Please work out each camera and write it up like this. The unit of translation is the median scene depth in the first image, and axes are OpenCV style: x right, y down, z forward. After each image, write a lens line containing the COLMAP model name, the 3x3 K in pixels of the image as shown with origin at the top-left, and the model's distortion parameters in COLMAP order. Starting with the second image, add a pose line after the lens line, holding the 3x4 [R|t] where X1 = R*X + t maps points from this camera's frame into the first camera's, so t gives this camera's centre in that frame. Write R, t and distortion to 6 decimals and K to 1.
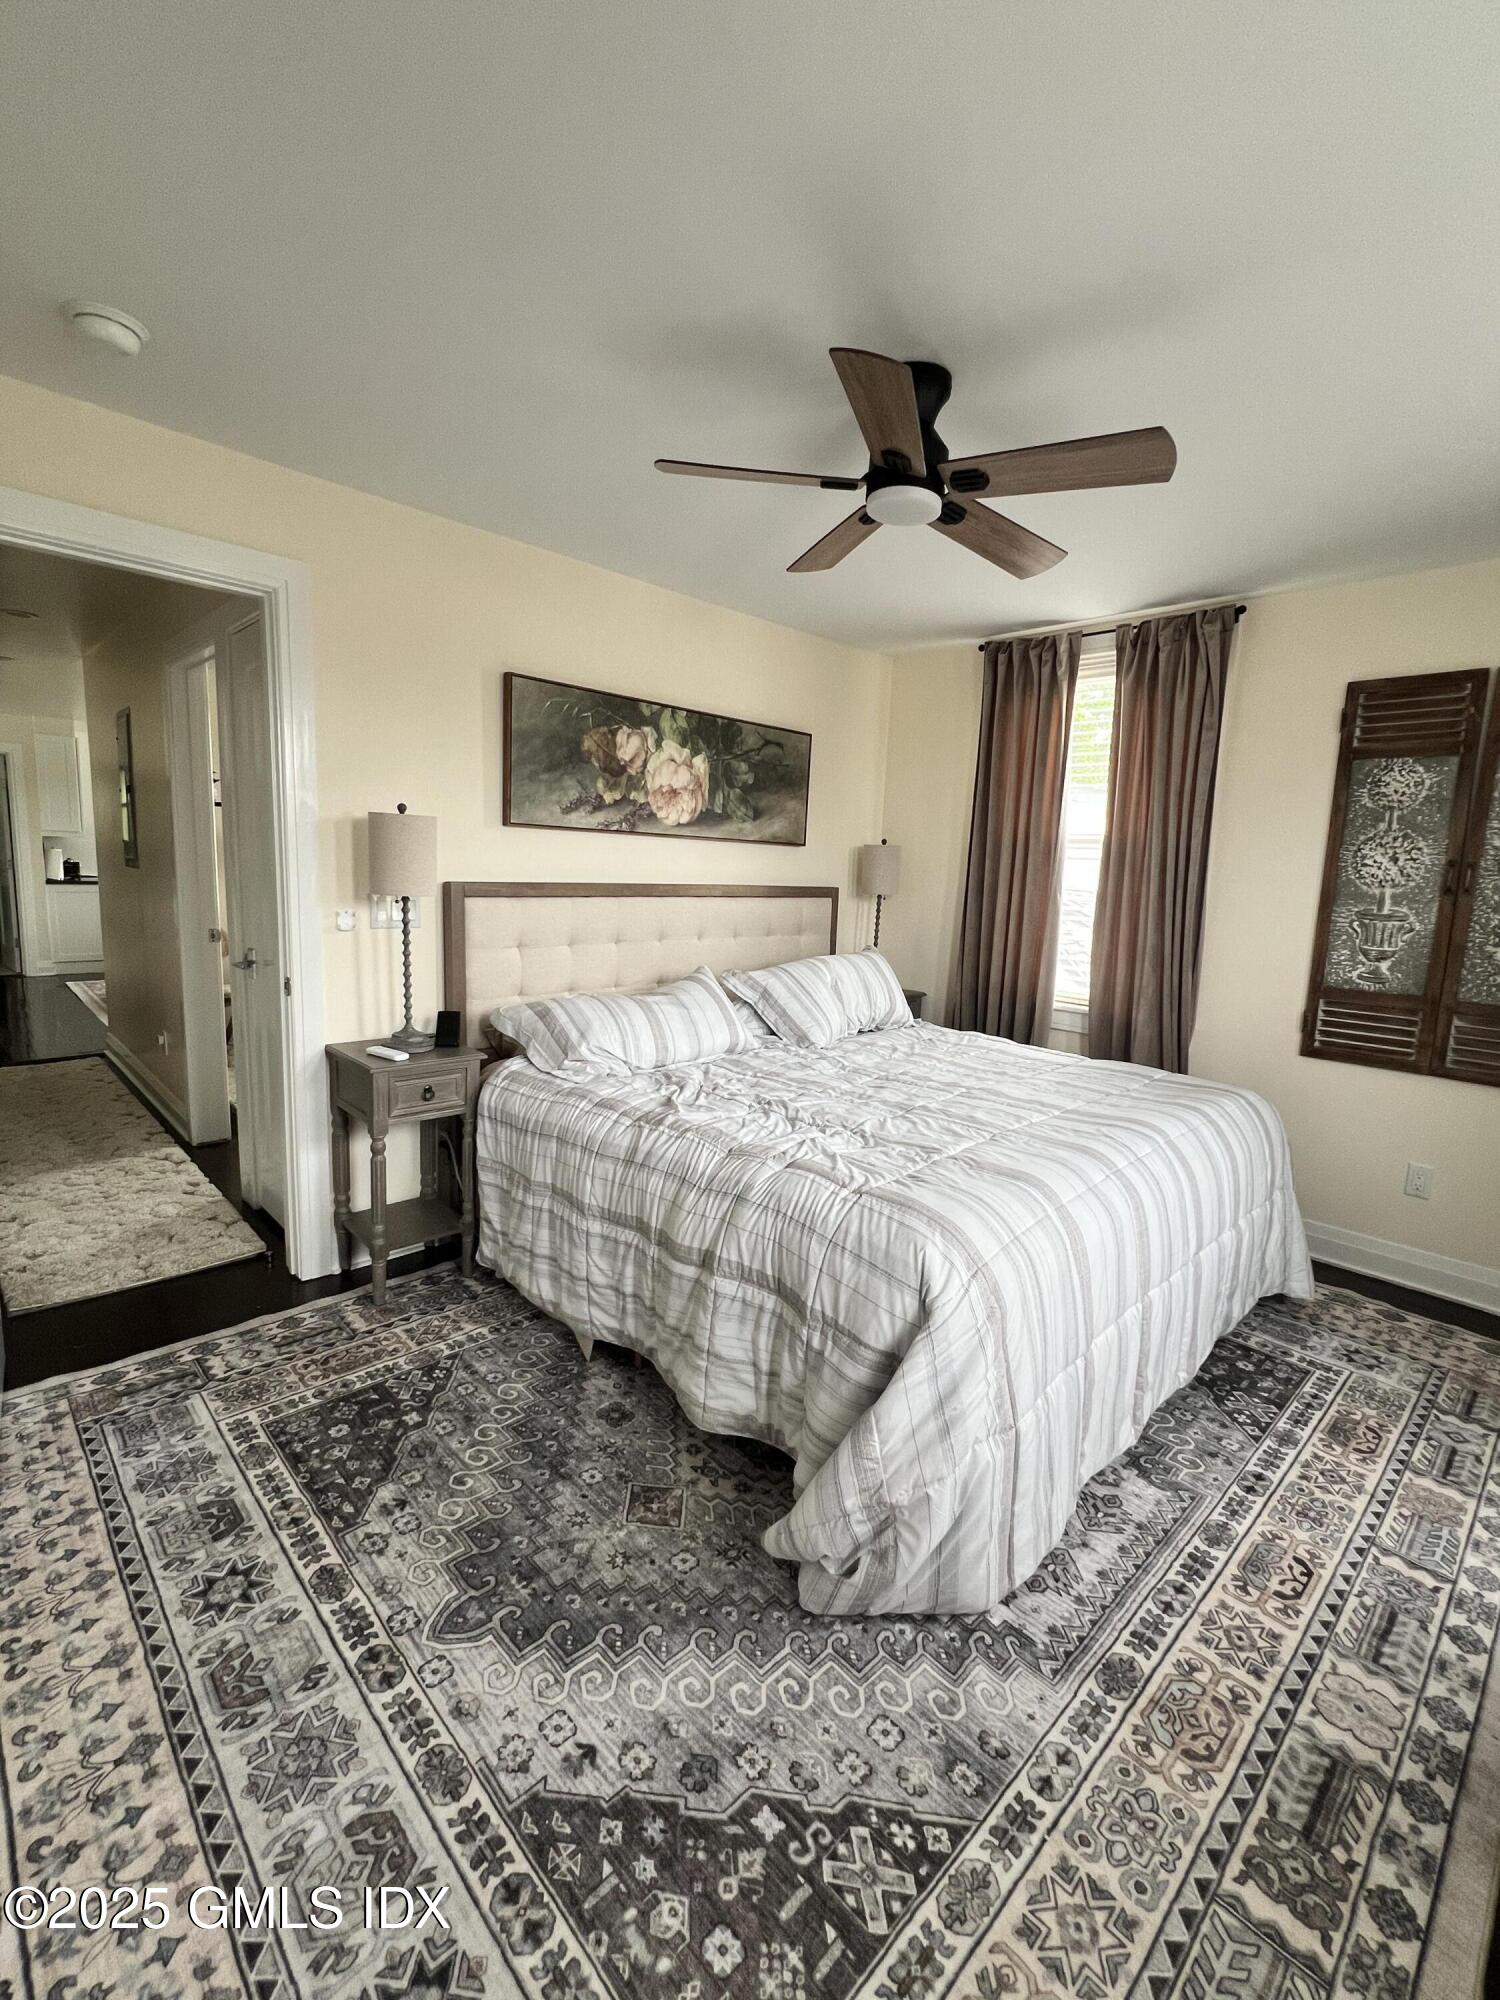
lens RADIAL K [[871.5, 0, 757.7], [0, 871.5, 993.6], [0, 0, 1]] dist [-0.003665, 0.001521]
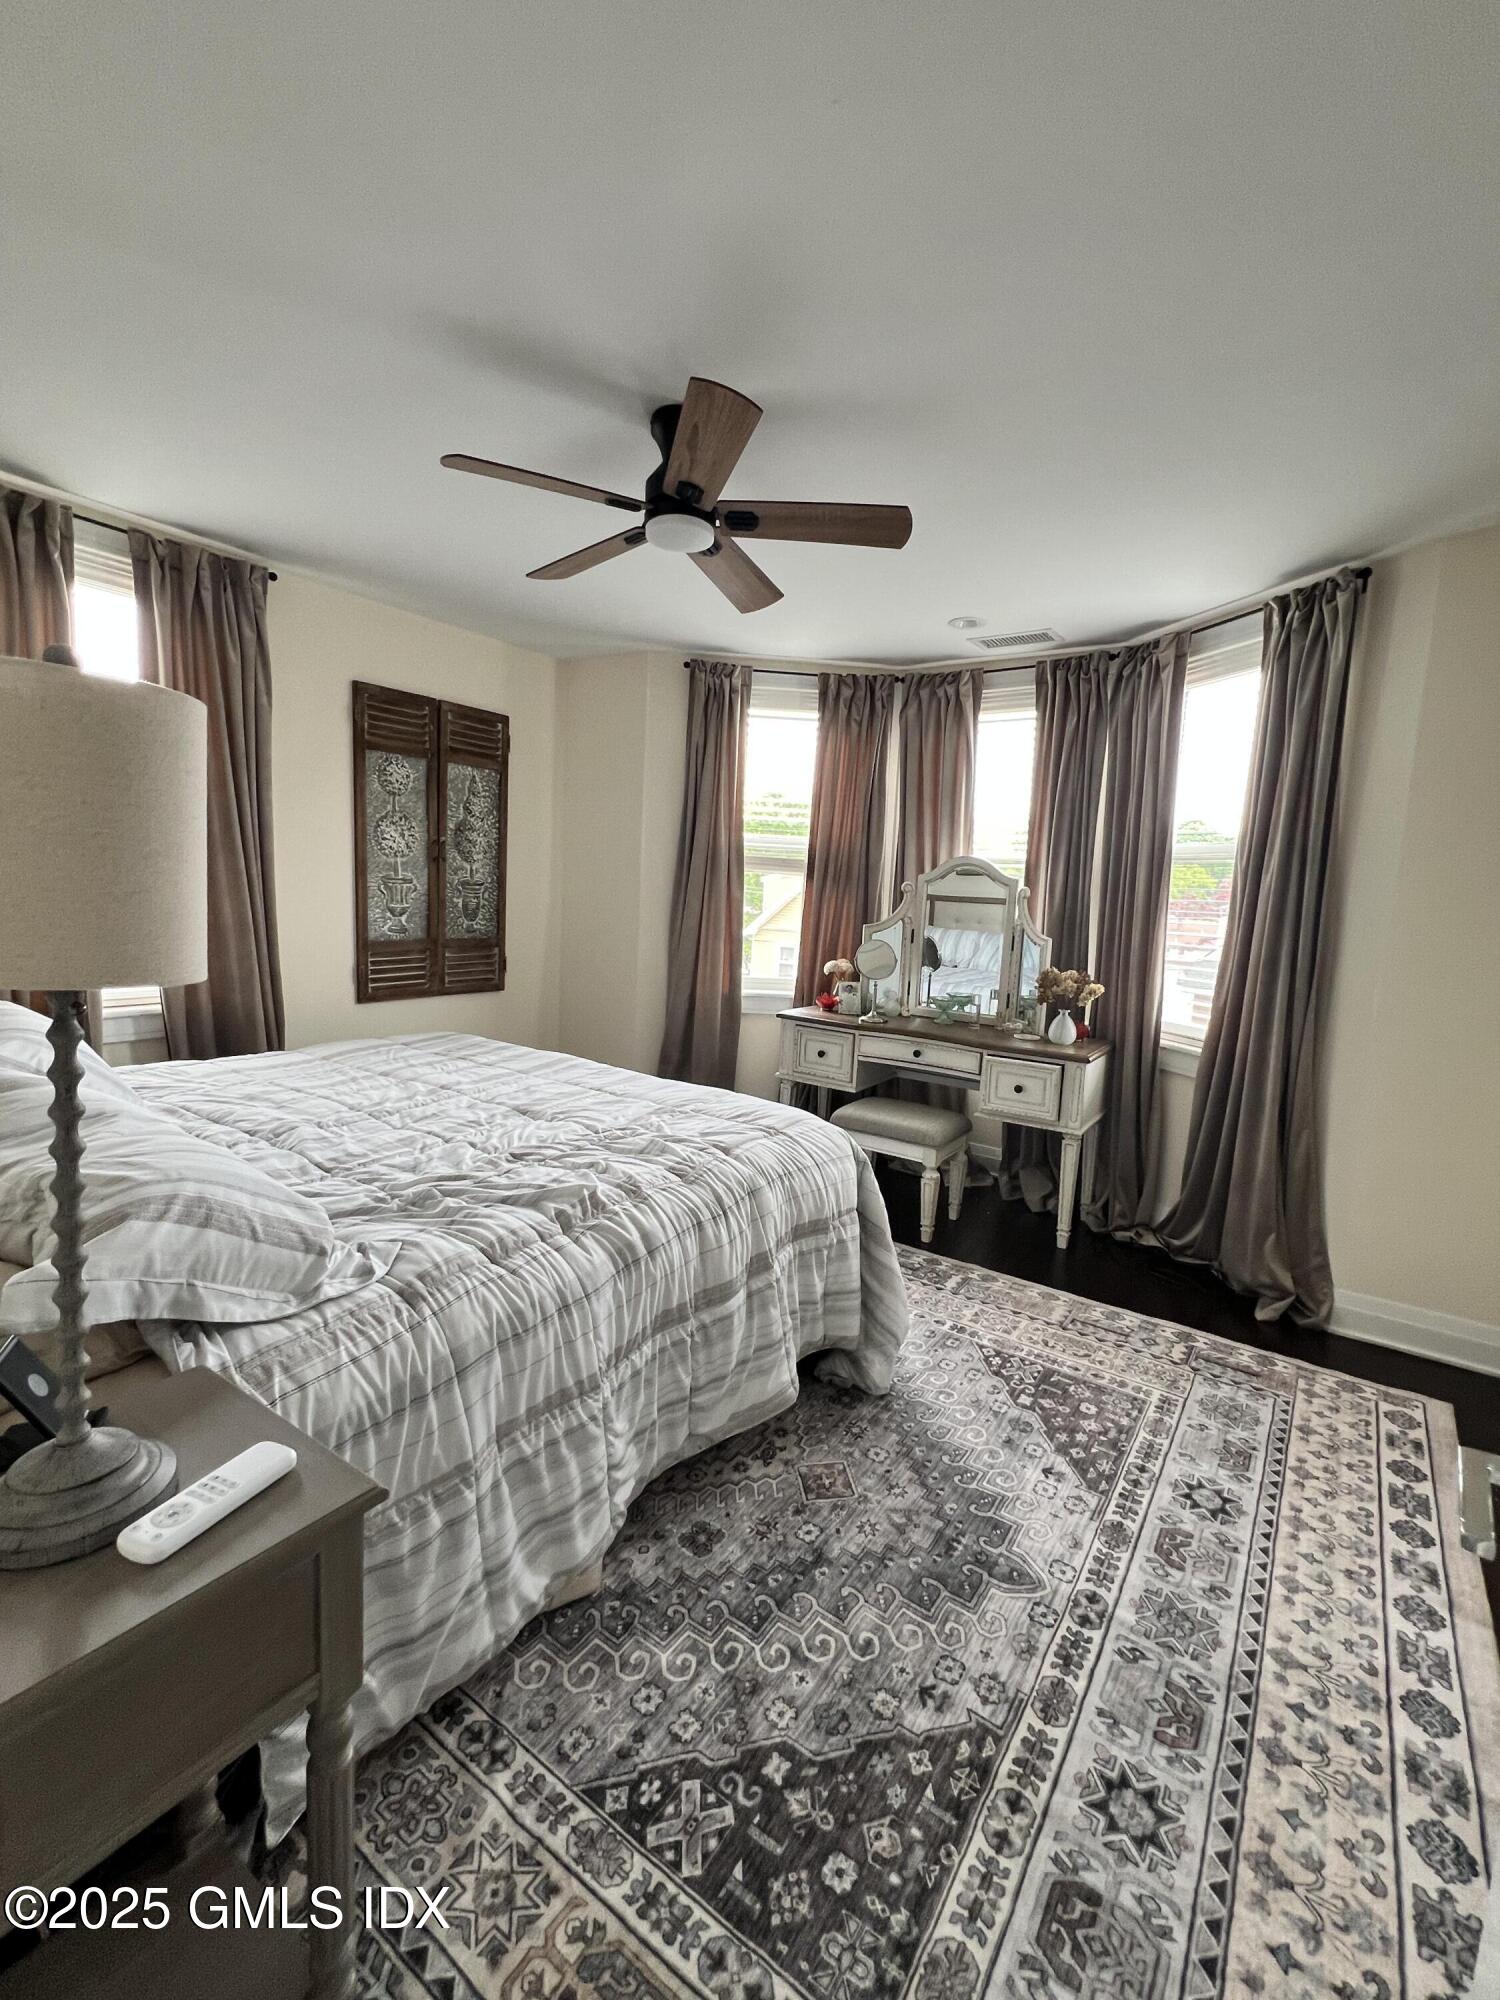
lens RADIAL K [[871.5, 0, 754.2], [0, 871.5, 991.2], [0, 0, 1]] dist [-0.003665, 0.001521]
pose [[-0.193425, -0.170446, 0.966196, -1.195699], [0.087018, 0.977932, 0.189937, -0.239884], [-0.977248, 0.120815, -0.174325, 1.397010]]
